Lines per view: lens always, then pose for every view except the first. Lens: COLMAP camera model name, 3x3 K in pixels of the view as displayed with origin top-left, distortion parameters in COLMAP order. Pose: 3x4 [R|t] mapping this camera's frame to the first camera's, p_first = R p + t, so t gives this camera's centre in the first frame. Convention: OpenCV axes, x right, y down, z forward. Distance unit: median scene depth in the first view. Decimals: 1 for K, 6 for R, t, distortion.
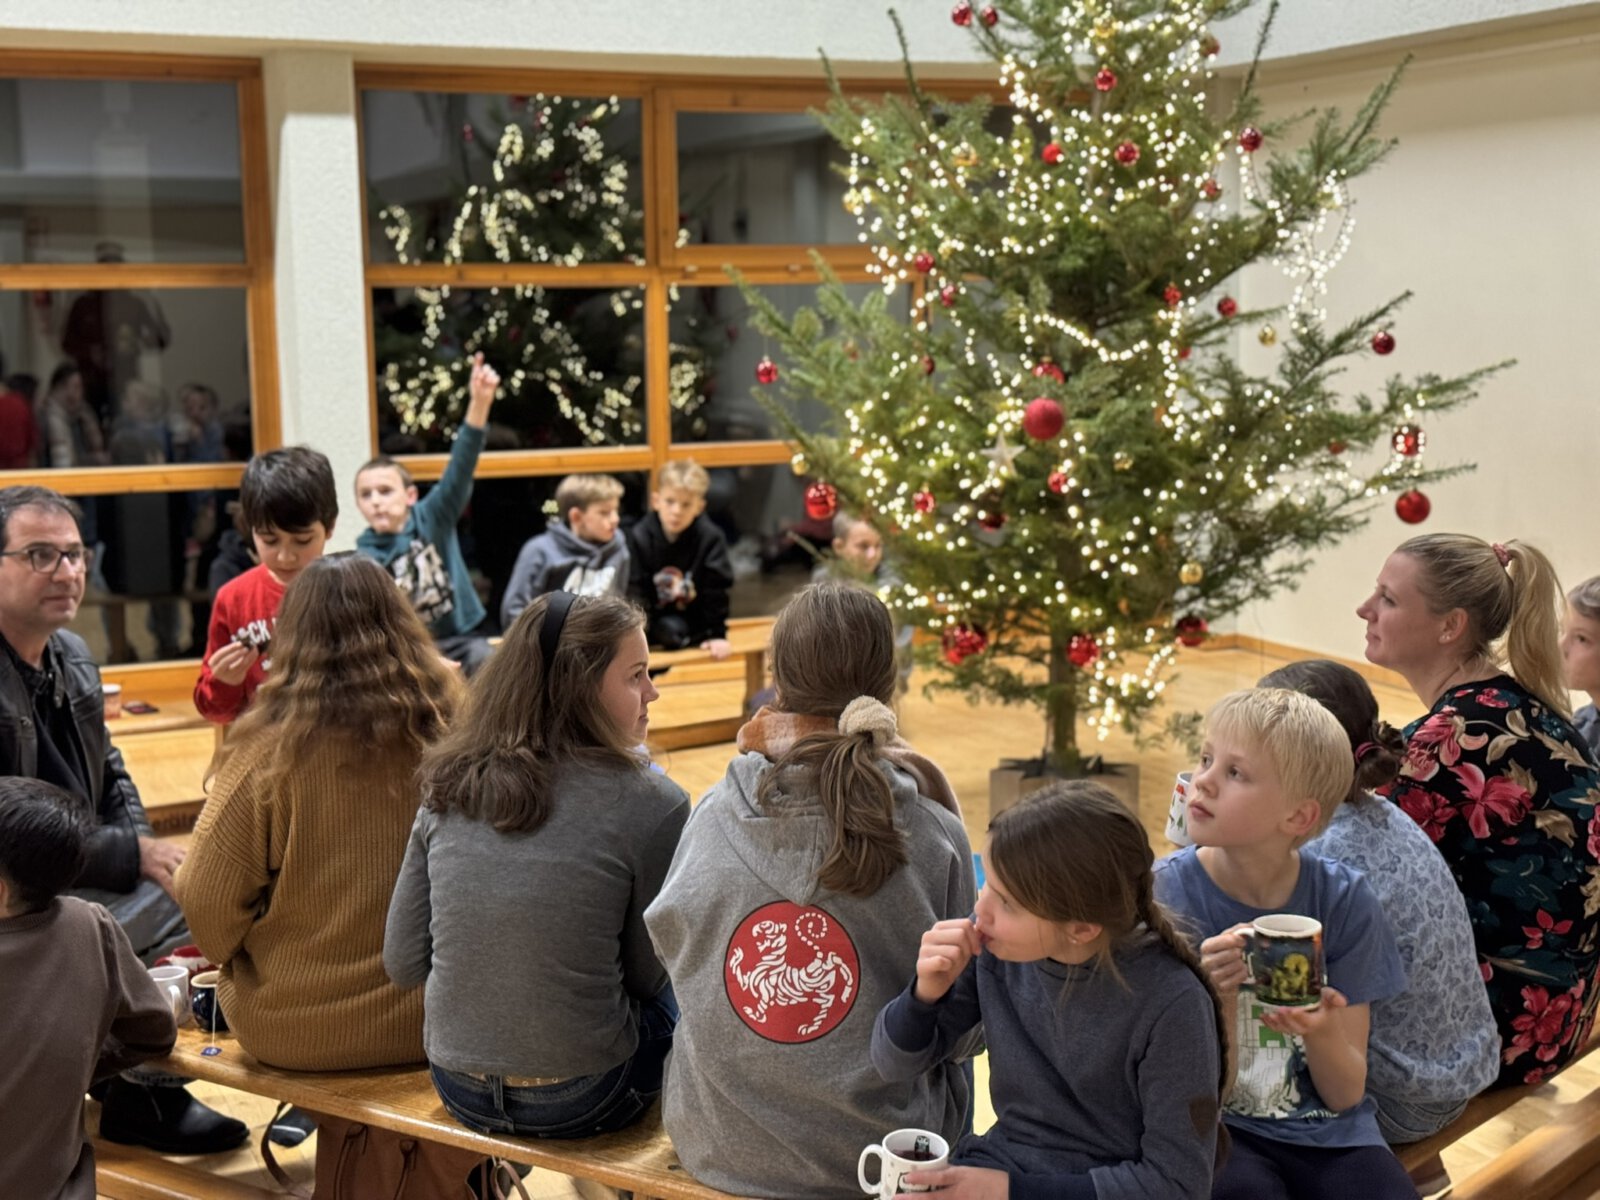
lens RADIAL K [[2236.9, 0, 800.0], [0, 2236.9, 600.0], [0, 0, 1]] dist [-0.013943, 0.111353]
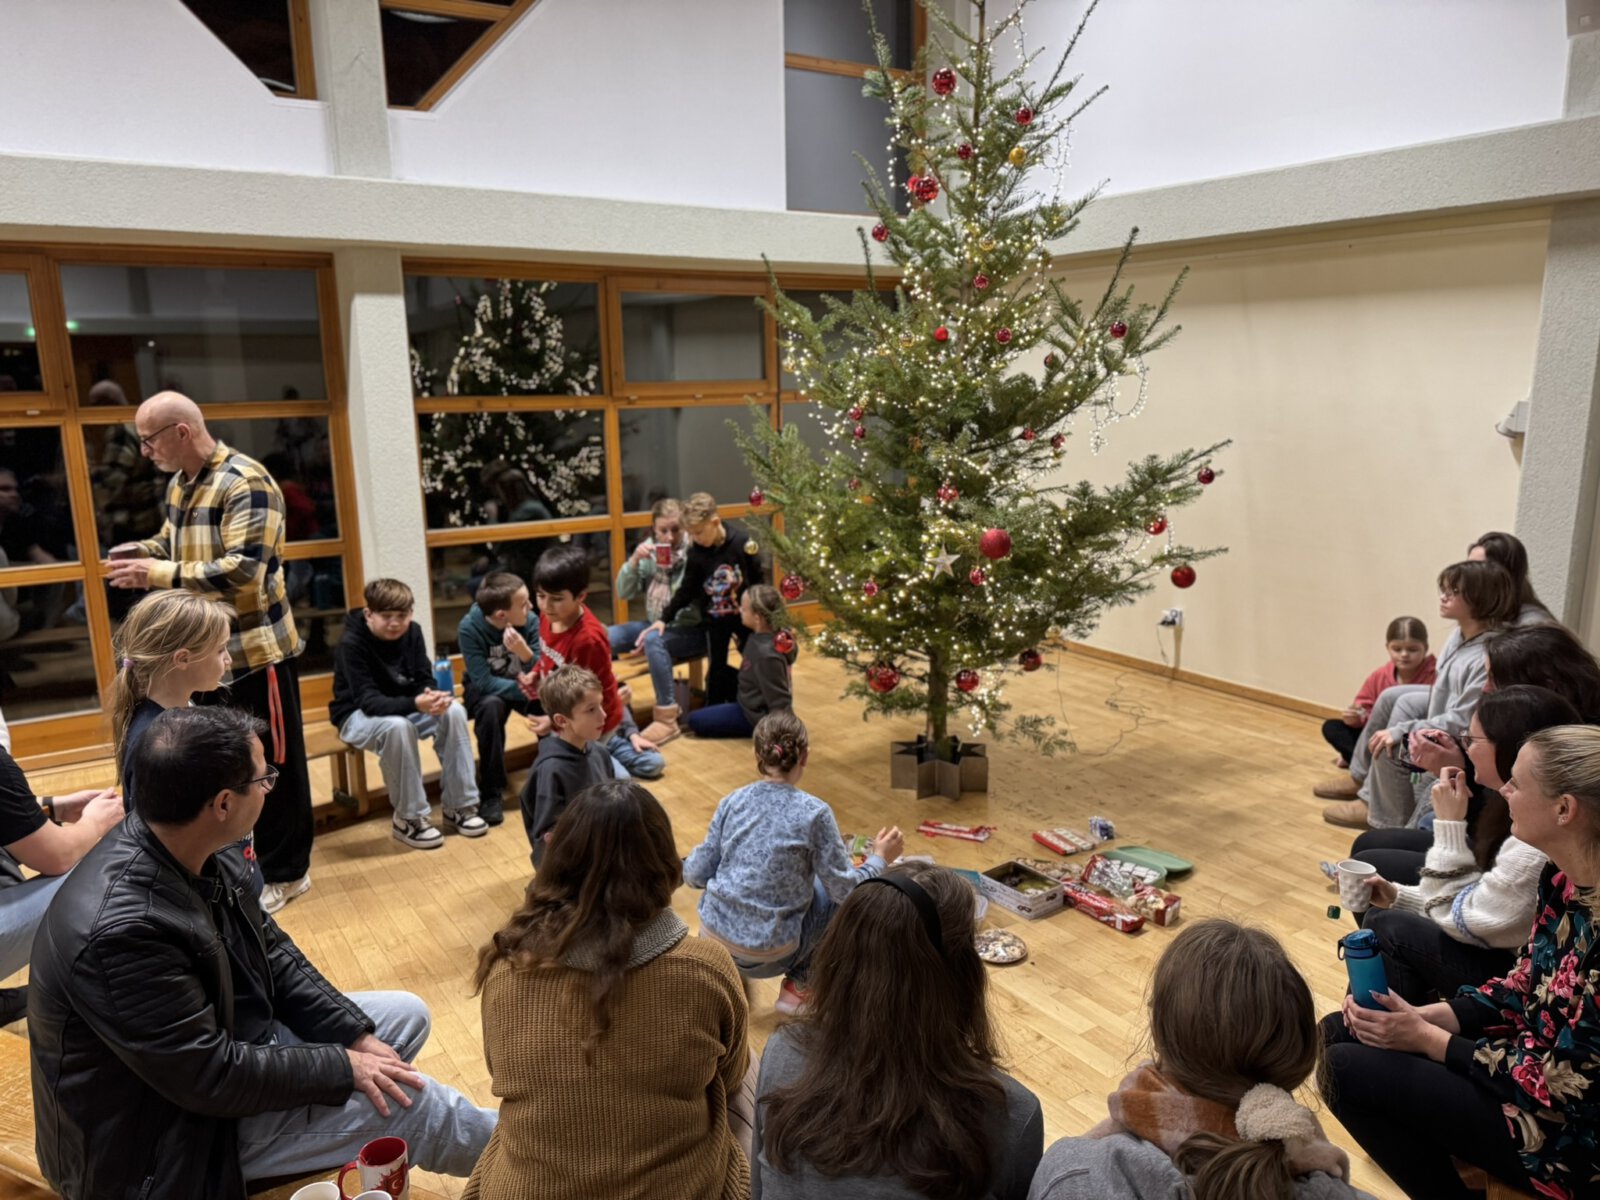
lens RADIAL K [[1121.6, 0, 800.0], [0, 1121.6, 600.0], [0, 0, 1]] dist [0.002614, -0.002237]
pose [[0.983350, -0.037242, 0.177866, -0.101675], [0.025915, 0.997510, 0.065590, -0.075646], [-0.179866, -0.059888, 0.981866, 0.290909]]
